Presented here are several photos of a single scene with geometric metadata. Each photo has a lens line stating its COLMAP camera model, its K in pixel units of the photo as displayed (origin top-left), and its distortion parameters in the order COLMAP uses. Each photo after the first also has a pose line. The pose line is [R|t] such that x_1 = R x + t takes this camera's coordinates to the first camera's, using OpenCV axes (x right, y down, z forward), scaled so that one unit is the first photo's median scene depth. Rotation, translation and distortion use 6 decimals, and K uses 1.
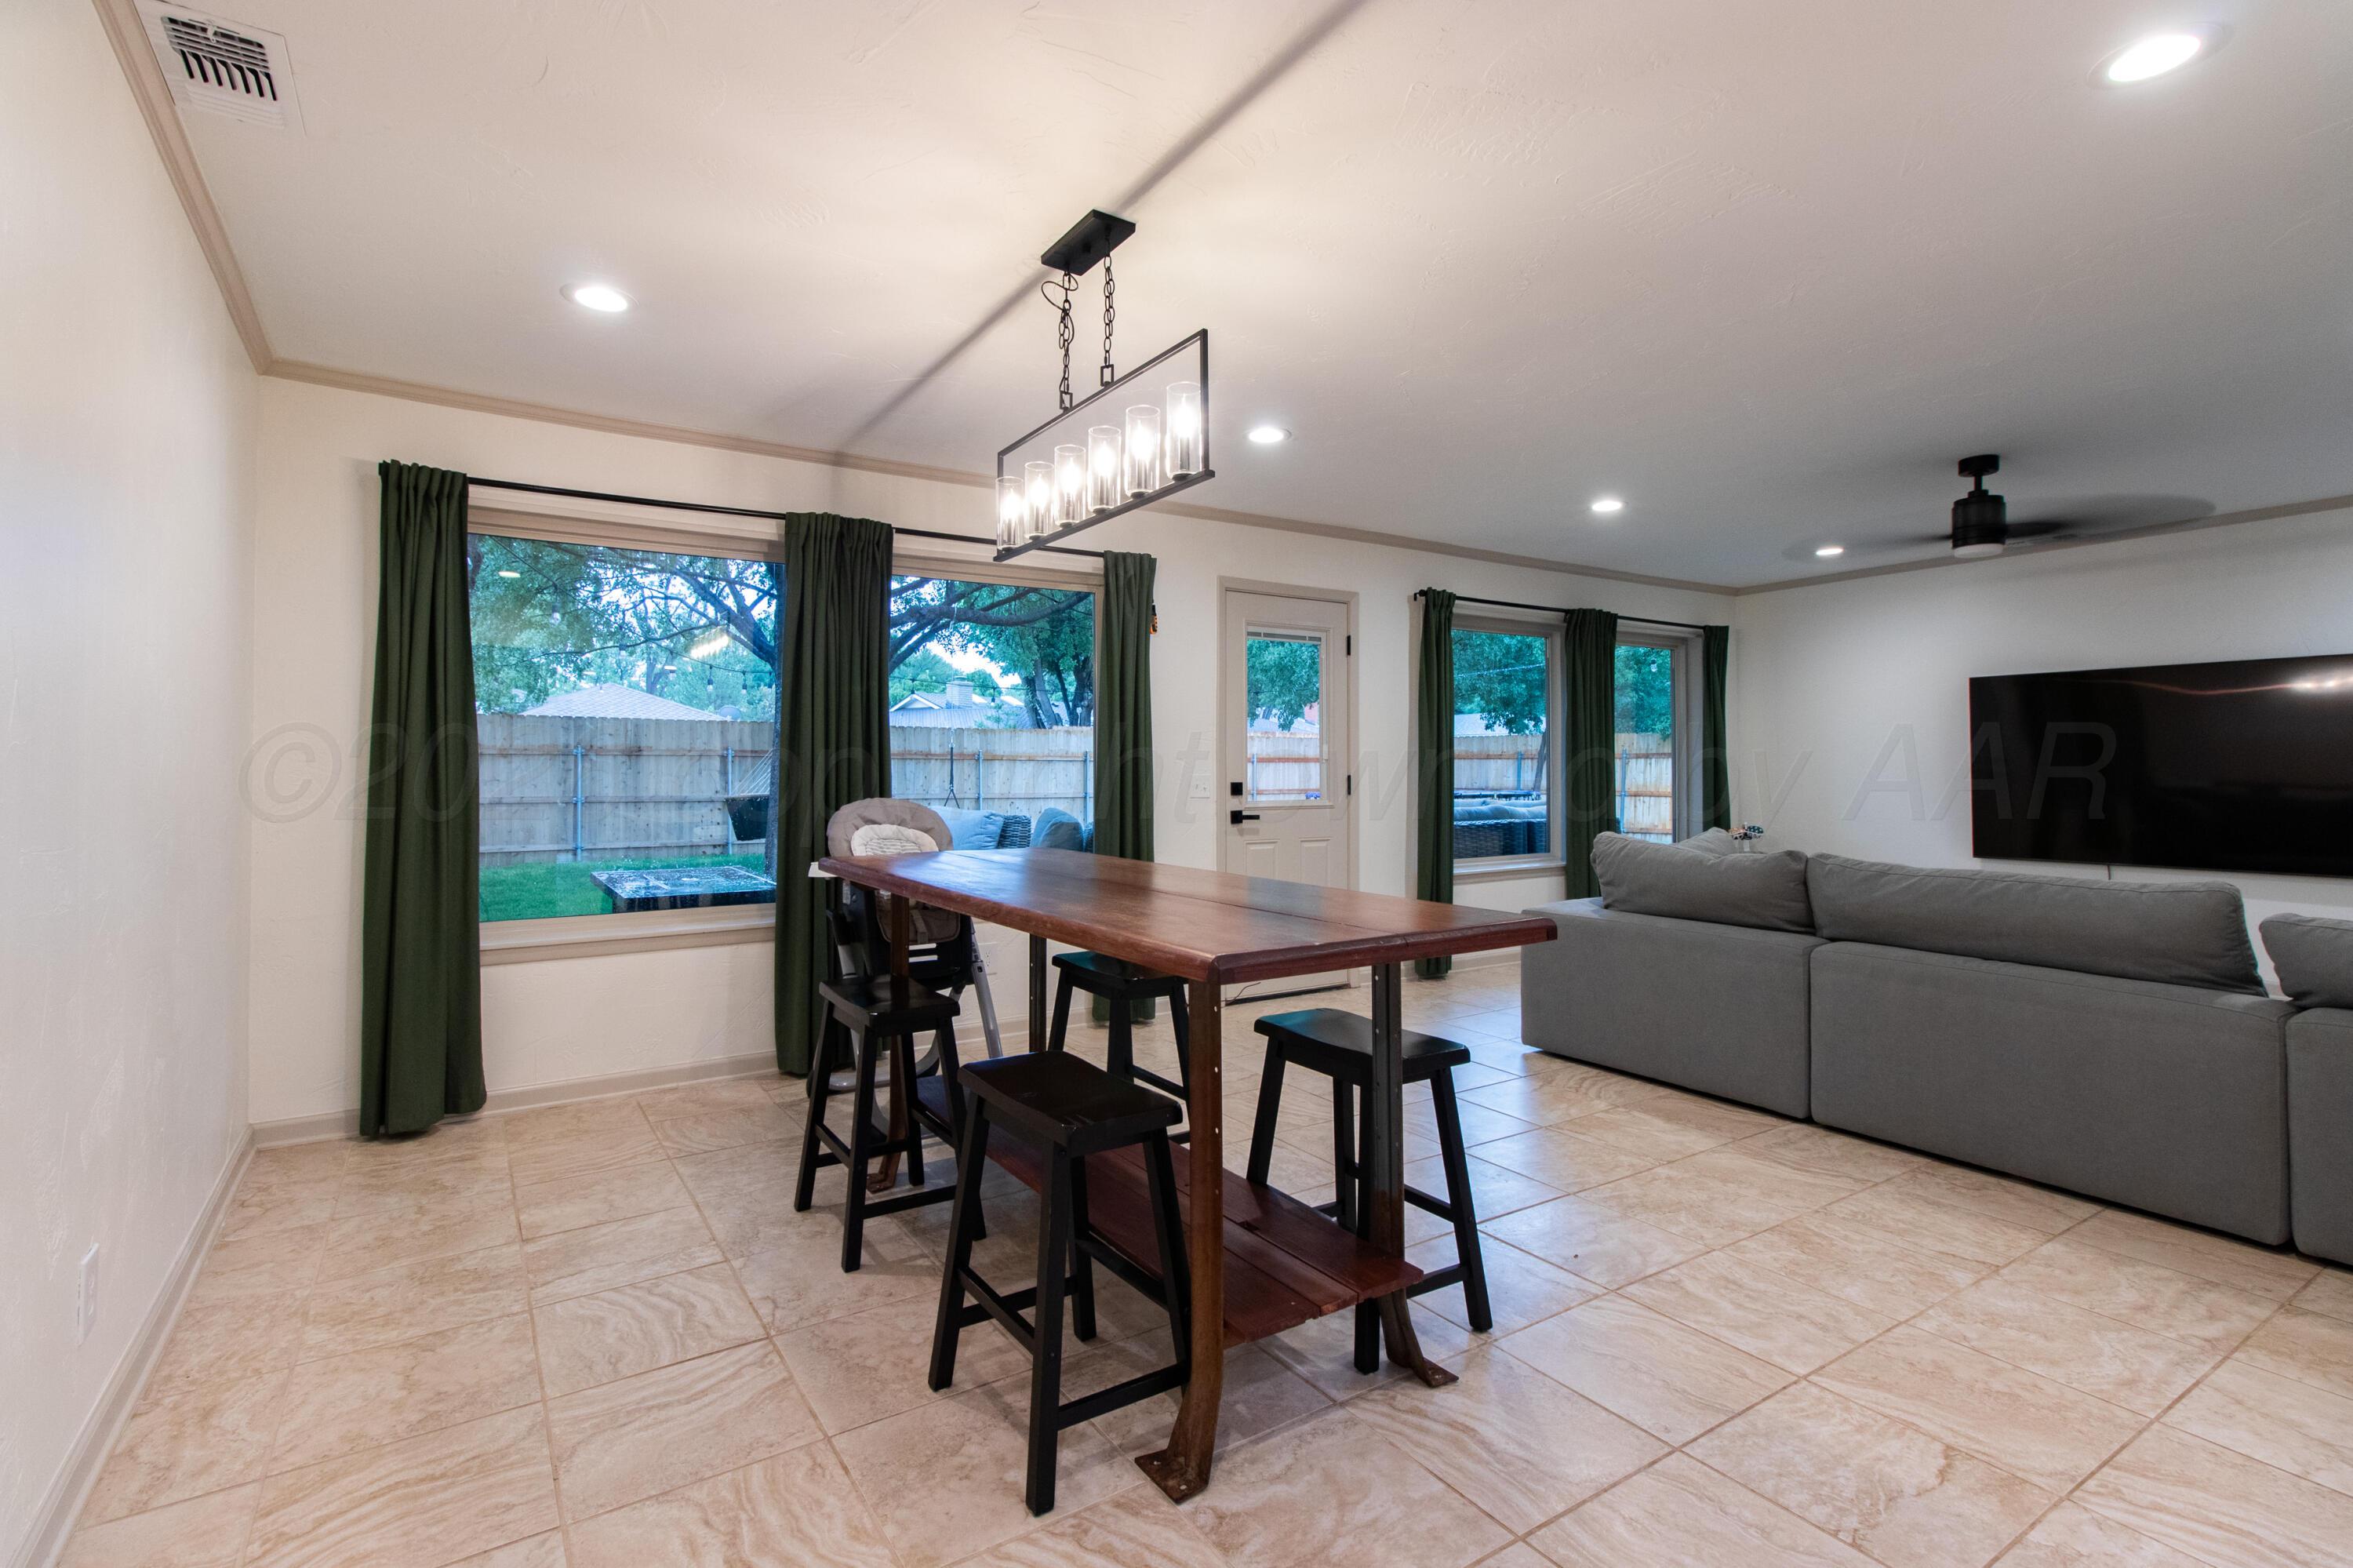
lens RADIAL K [[1102.0, 0, 1172.7], [0, 1102.0, 769.5], [0, 0, 1]] dist [0.002123, 0.001684]
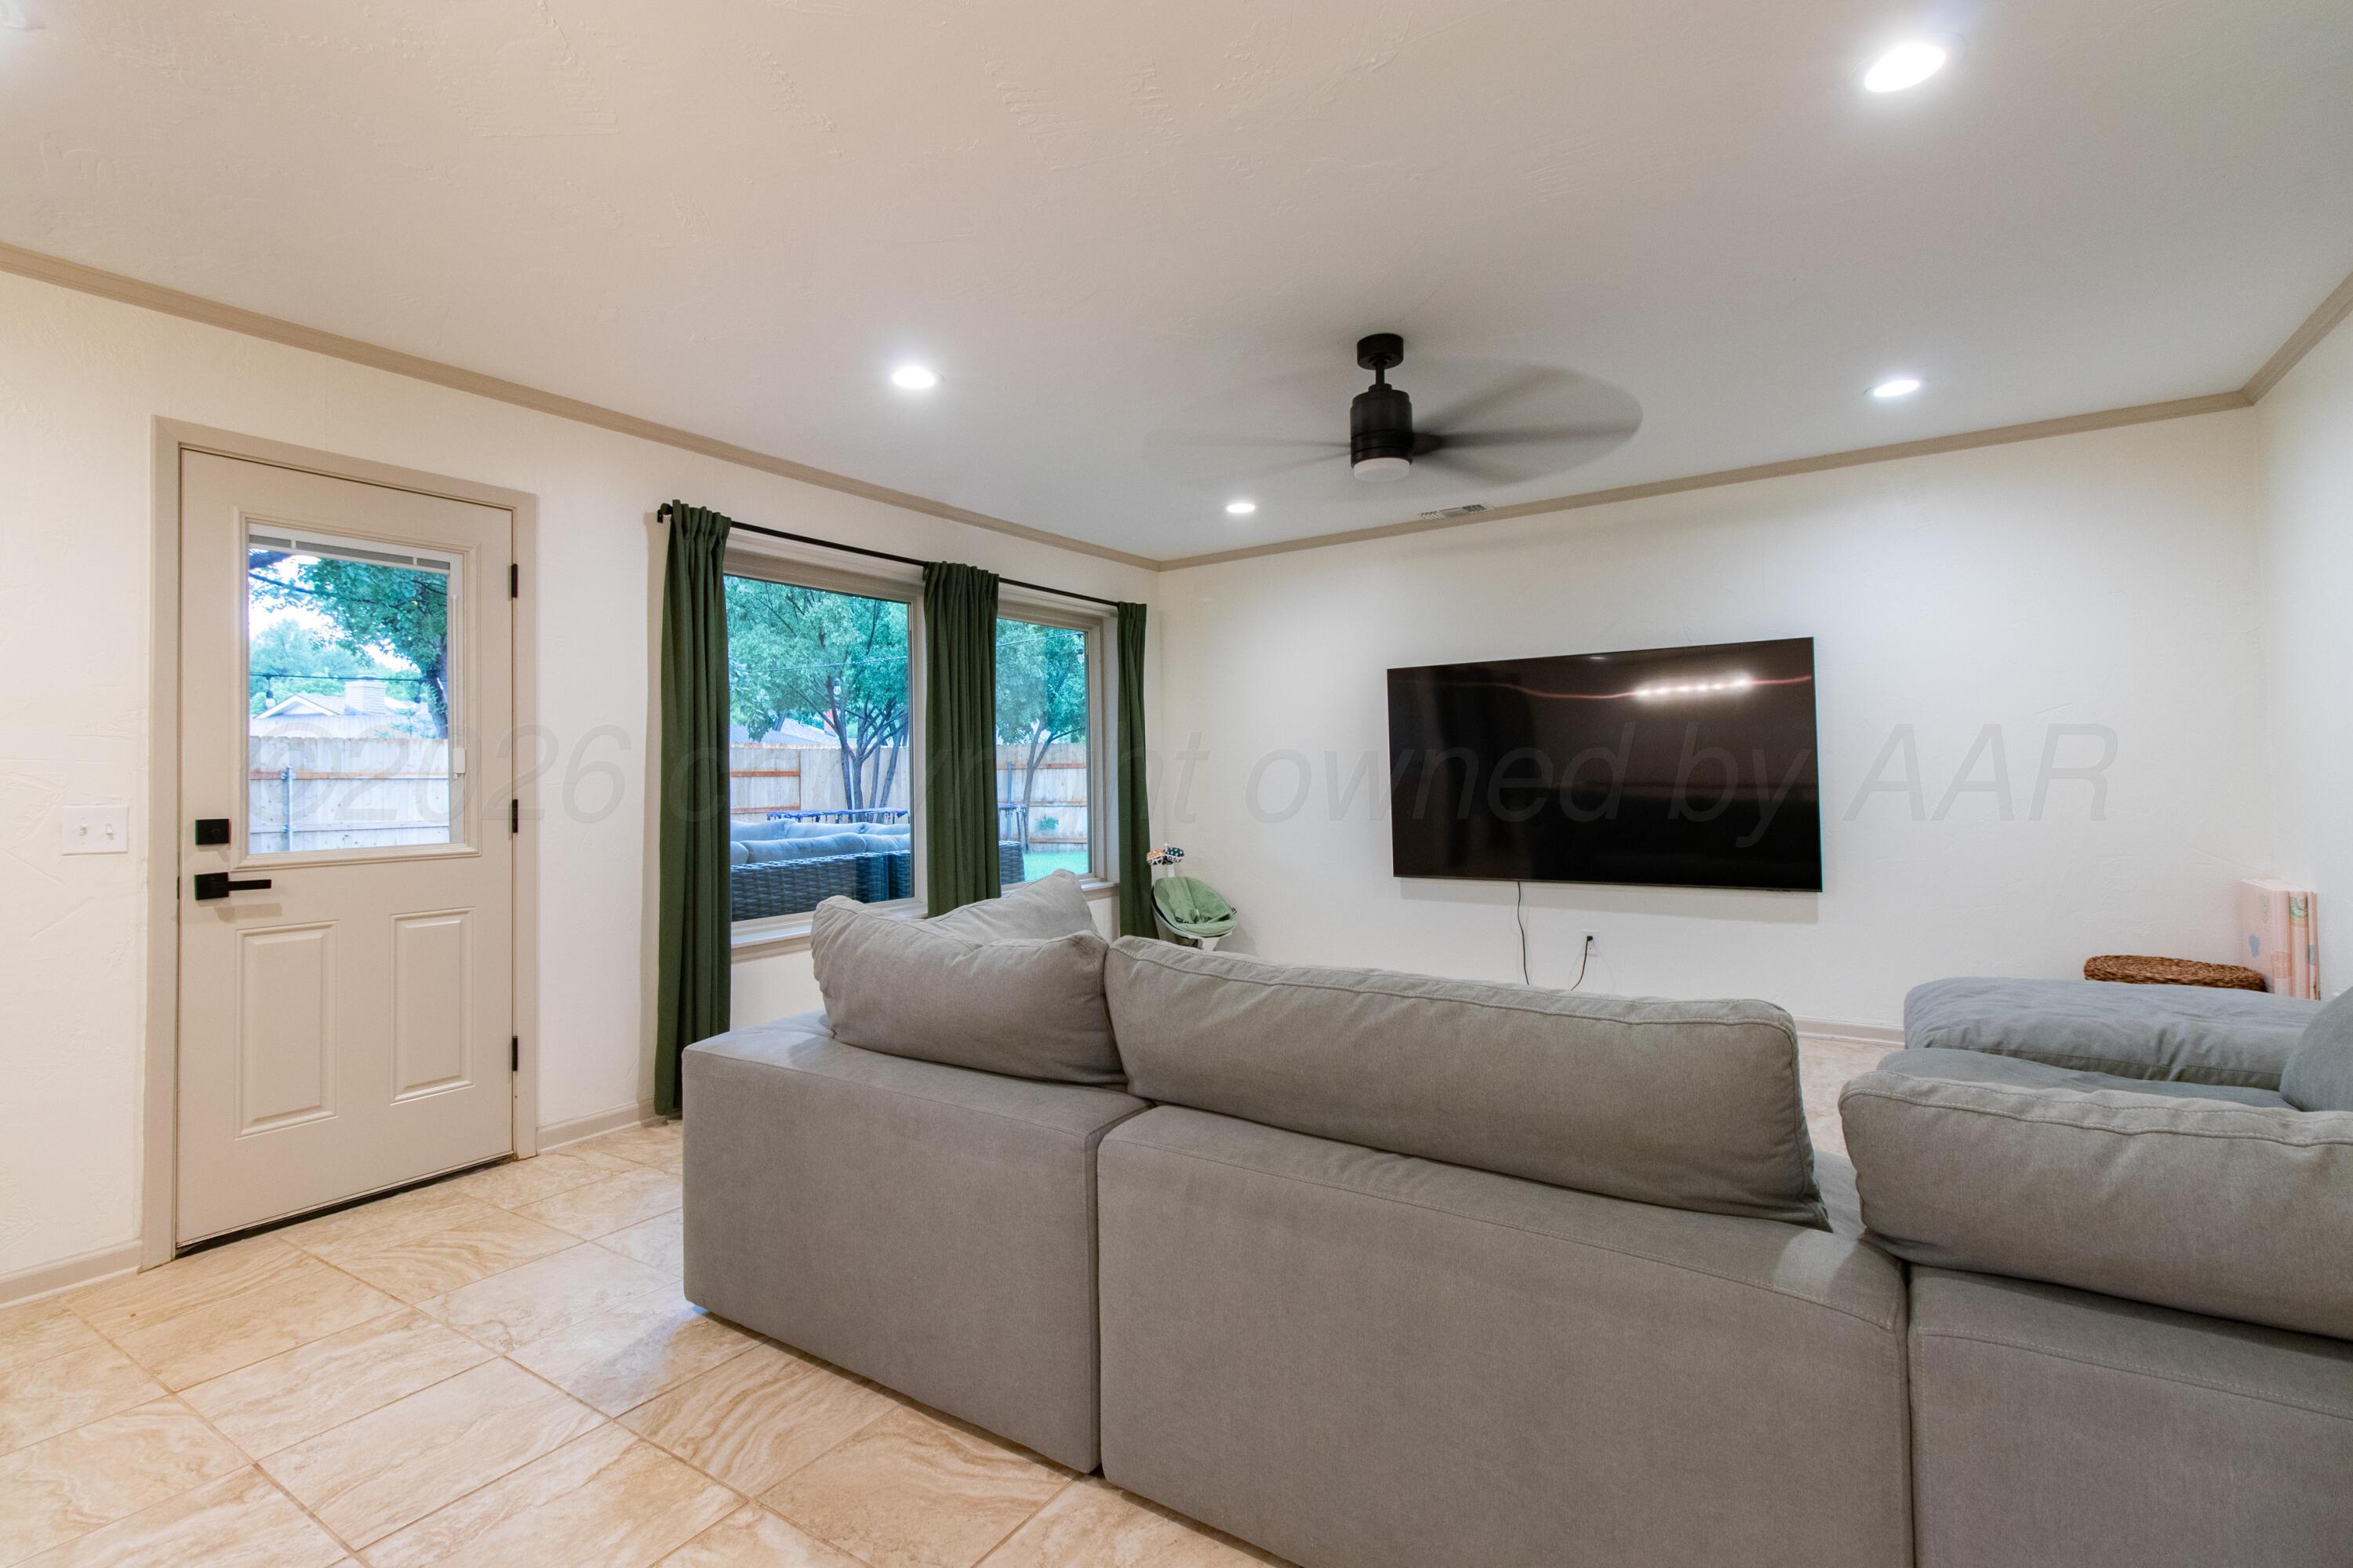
lens RADIAL K [[1102.0, 0, 1176.2], [0, 1102.0, 774.4], [0, 0, 1]] dist [0.002123, 0.001684]
pose [[0.914227, -0.013962, 0.404963, 0.261656], [0.016424, 0.999862, -0.002606, -0.001044], [-0.404870, 0.009034, 0.914330, 0.333822]]
